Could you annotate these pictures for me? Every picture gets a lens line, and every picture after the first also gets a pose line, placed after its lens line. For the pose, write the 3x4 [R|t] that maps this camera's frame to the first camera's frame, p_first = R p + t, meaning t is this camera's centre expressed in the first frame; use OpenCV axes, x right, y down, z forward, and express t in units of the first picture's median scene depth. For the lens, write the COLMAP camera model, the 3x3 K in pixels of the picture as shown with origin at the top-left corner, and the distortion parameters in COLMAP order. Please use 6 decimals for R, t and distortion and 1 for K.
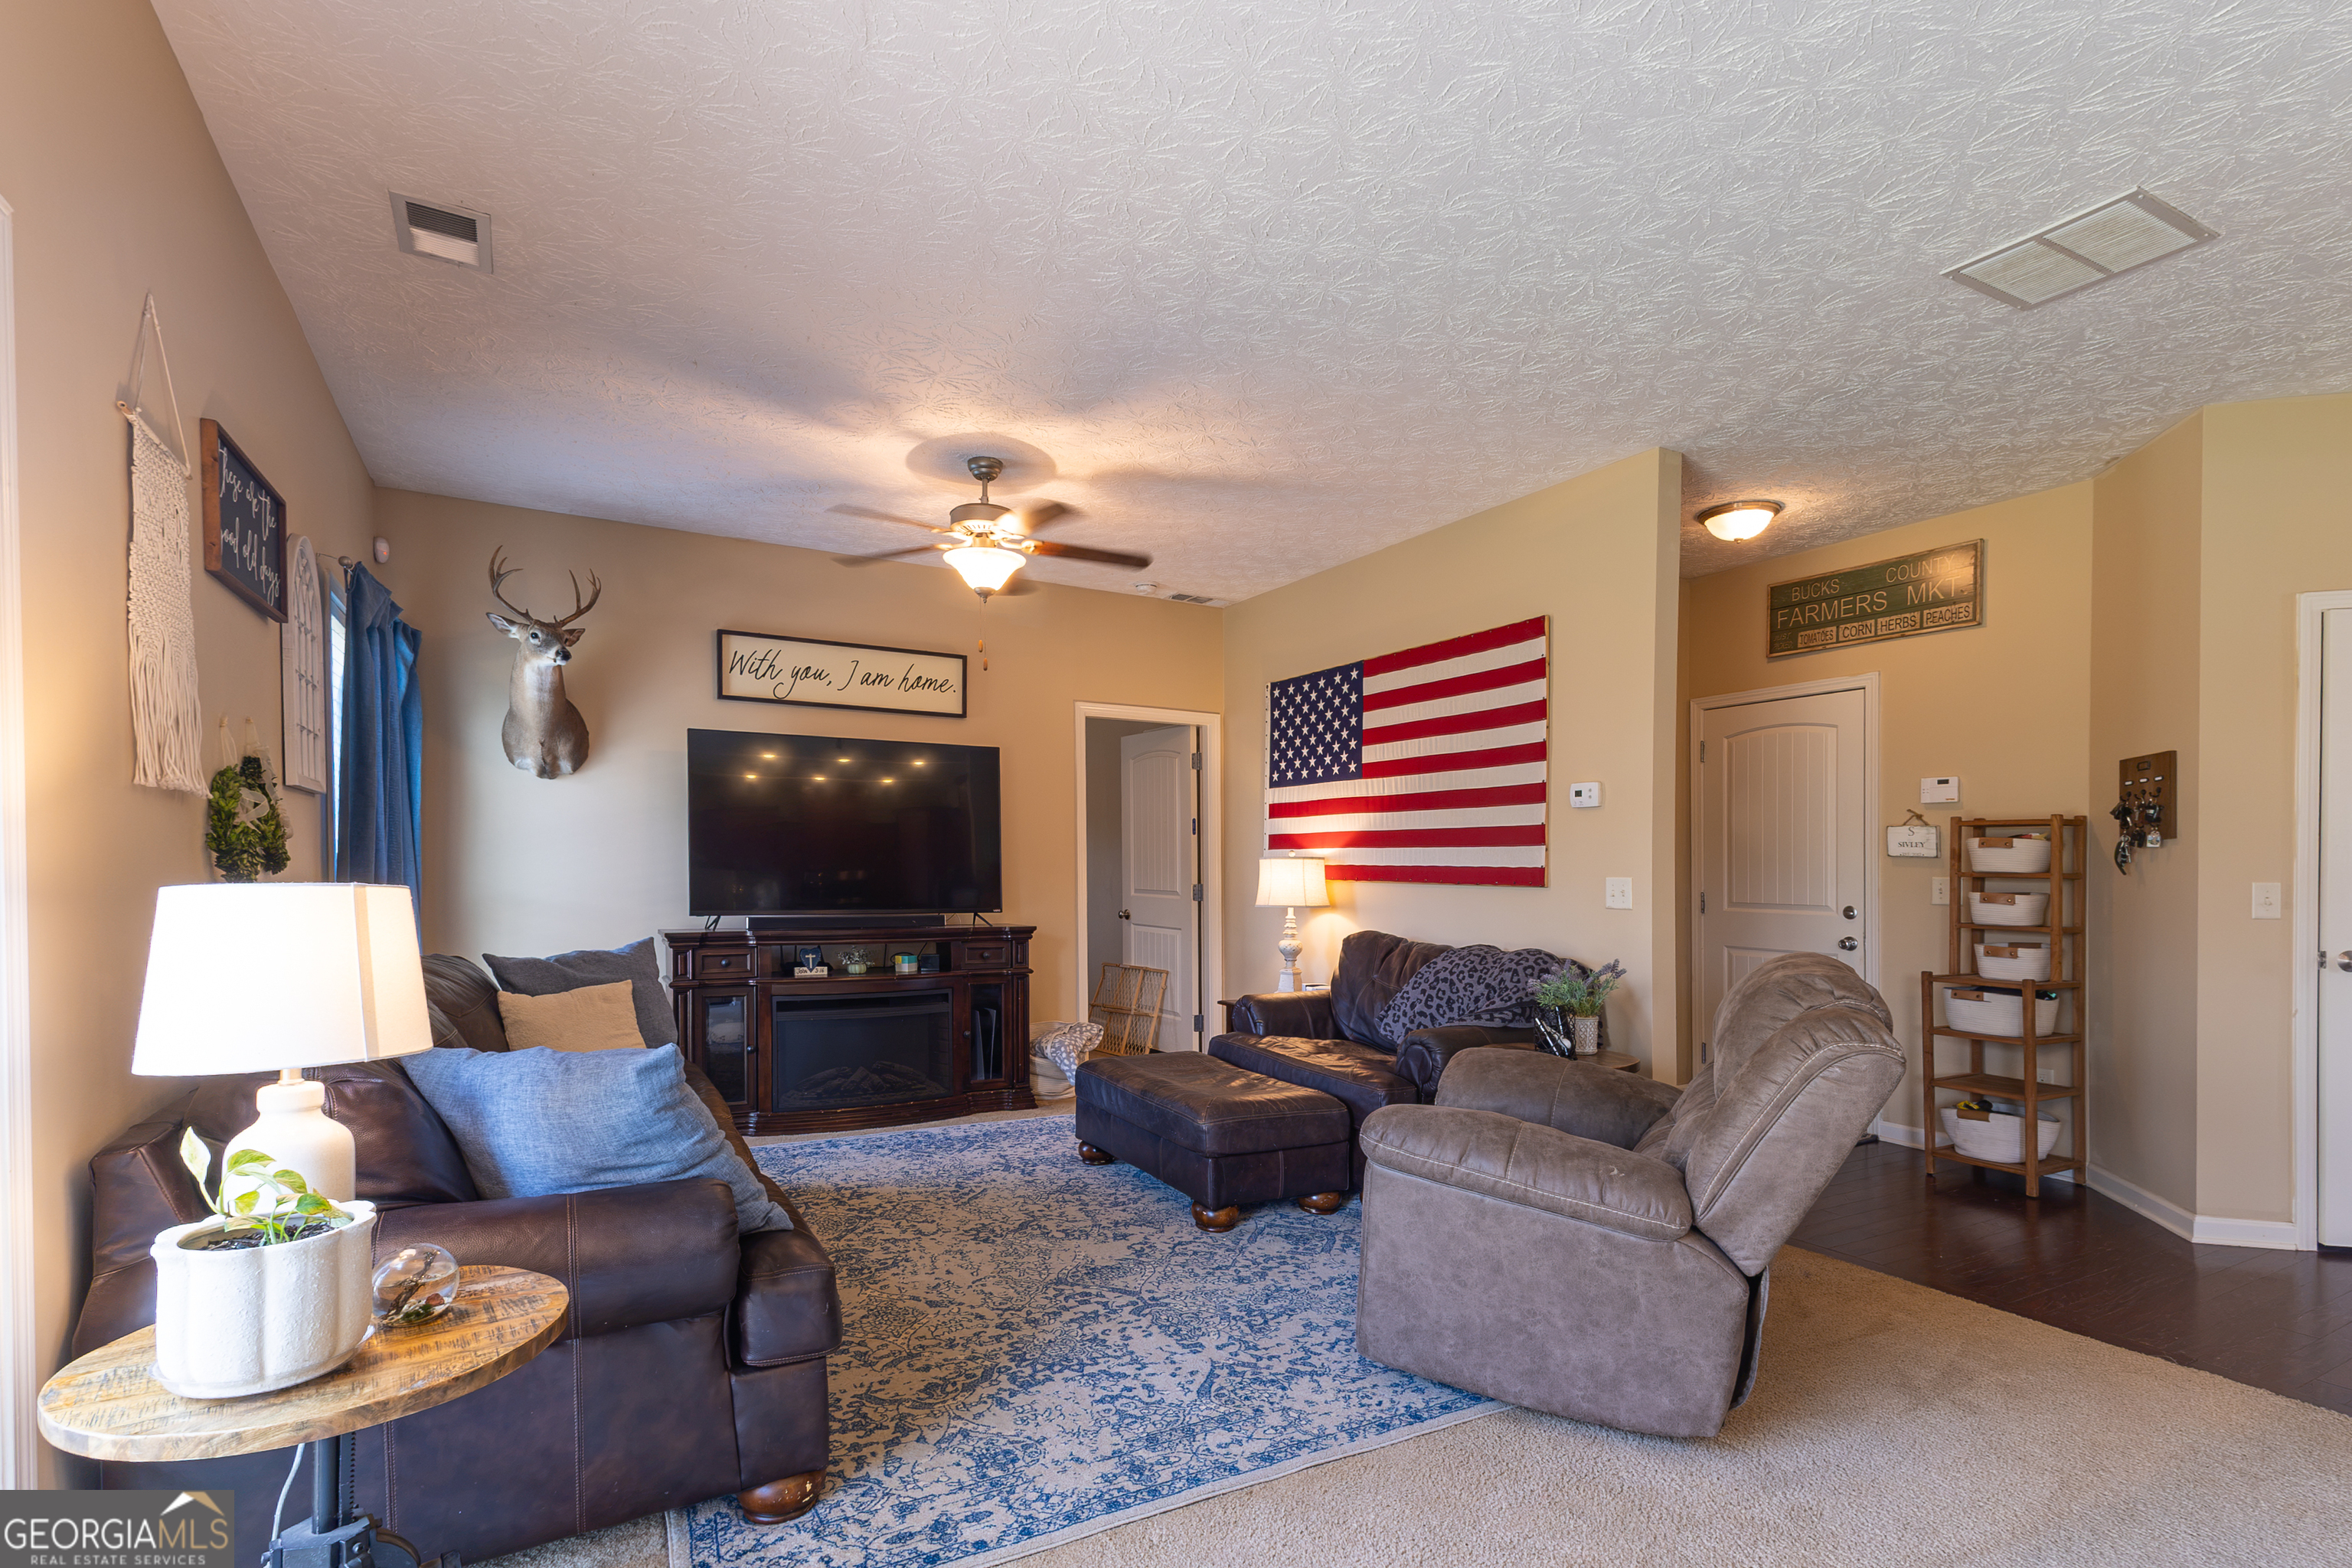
lens RADIAL K [[1115.4, 0, 1180.6], [0, 1115.4, 868.7], [0, 0, 1]] dist [0.032339, -0.007348]
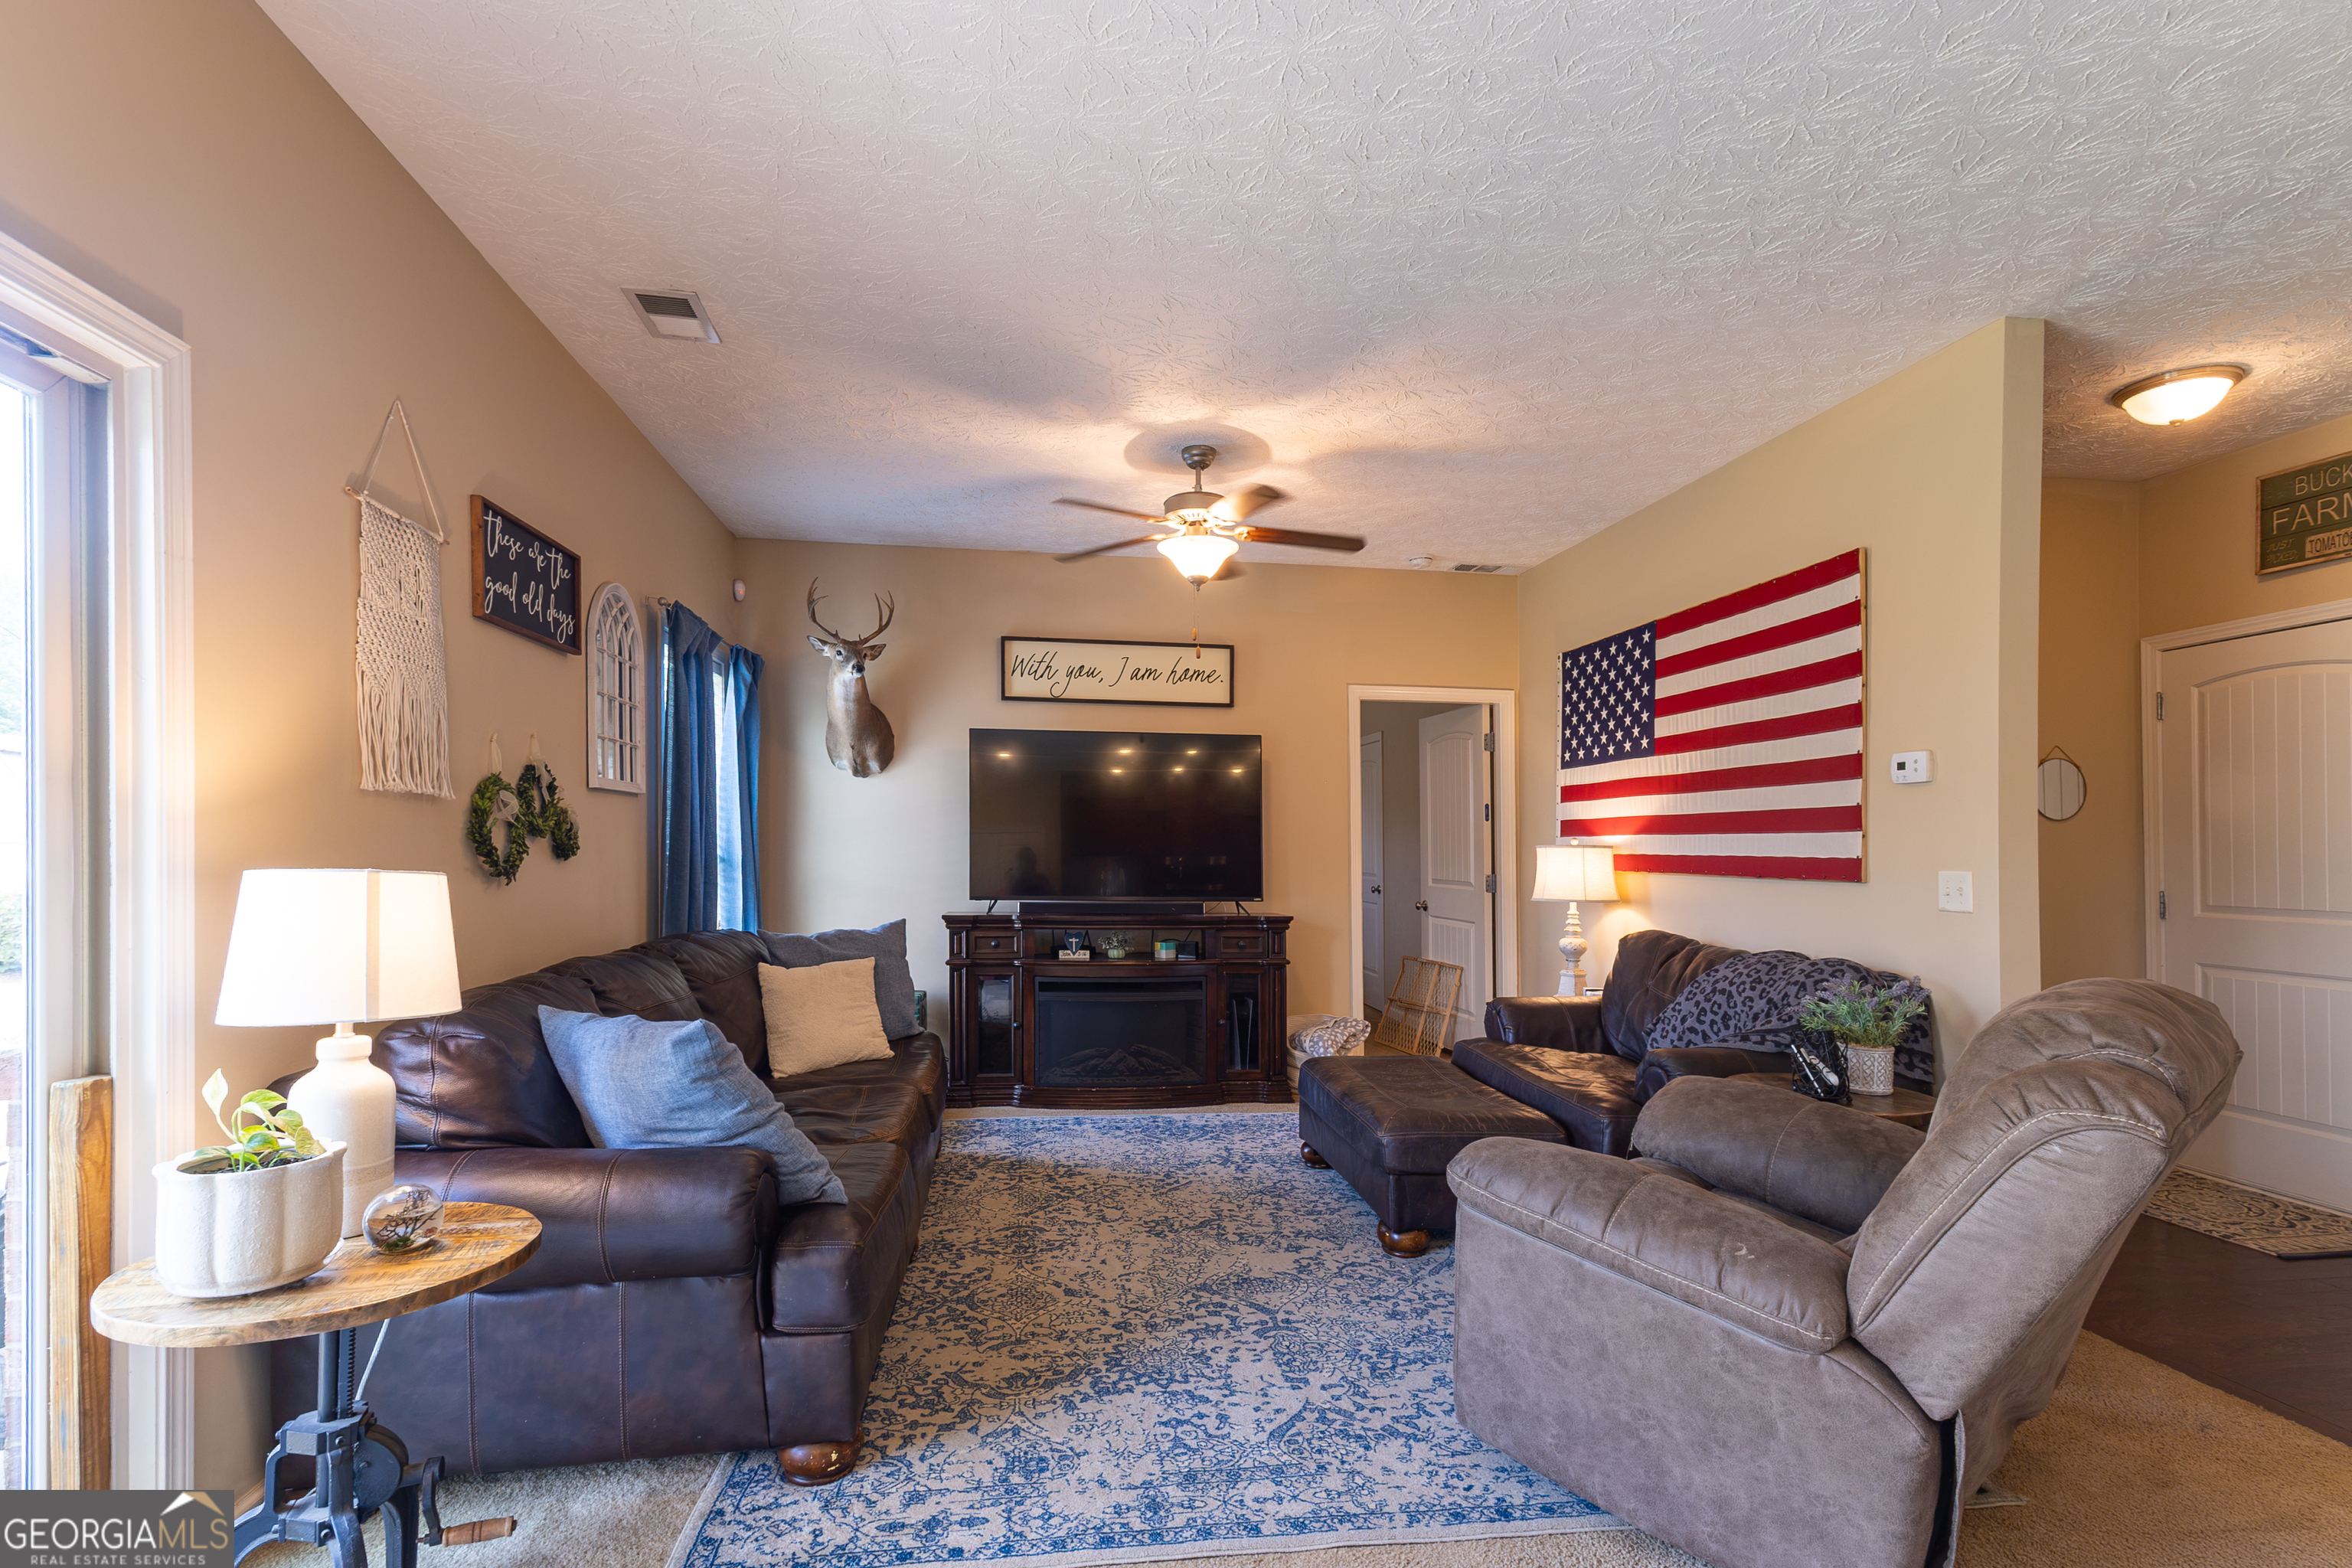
lens RADIAL K [[1107.6, 0, 1181.4], [0, 1107.6, 841.3], [0, 0, 1]] dist [0.027817, -0.005706]
pose [[0.934249, -0.001747, -0.356616, 0.184639], [-0.003182, 0.999907, -0.013235, -0.001364], [0.356606, 0.013499, 0.934157, 0.082983]]
